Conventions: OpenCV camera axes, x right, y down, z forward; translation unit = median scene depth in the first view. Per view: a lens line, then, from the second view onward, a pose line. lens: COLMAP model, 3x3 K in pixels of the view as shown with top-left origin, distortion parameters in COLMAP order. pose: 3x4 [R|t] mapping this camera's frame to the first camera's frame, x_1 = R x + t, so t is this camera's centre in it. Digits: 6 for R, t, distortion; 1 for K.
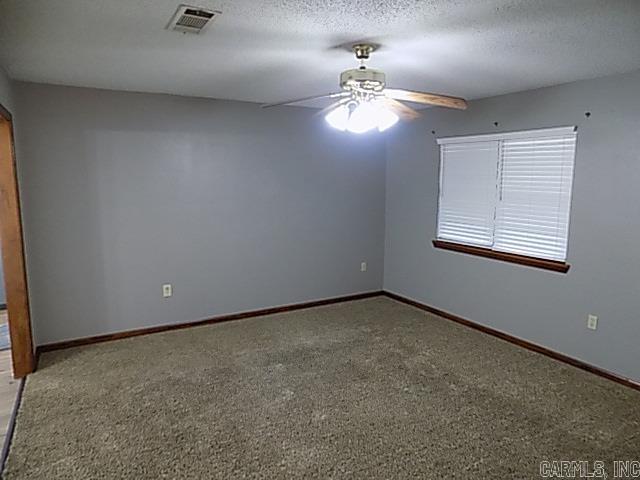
lens RADIAL K [[438.0, 0, 321.3], [0, 438.0, 239.5], [0, 0, 1]] dist [0.003714, 0.002673]
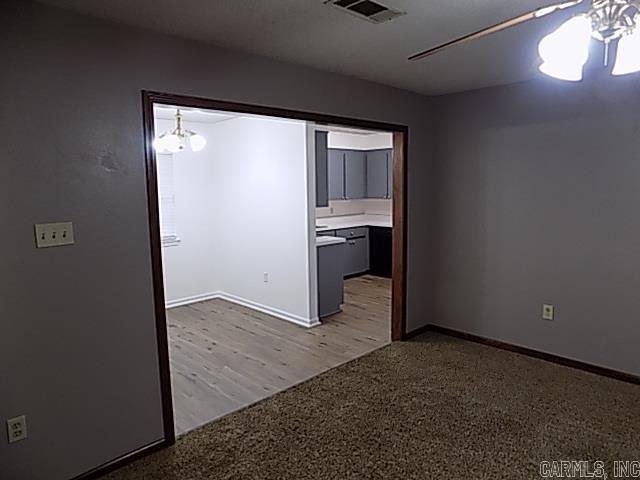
lens RADIAL K [[438.0, 0, 320.3], [0, 438.0, 240.1], [0, 0, 1]] dist [0.003714, 0.002673]
pose [[0.246489, 0.120934, -0.961571, 0.354762], [-0.123057, 0.988059, 0.092721, -0.045875], [0.961301, 0.095473, 0.258427, 0.394387]]
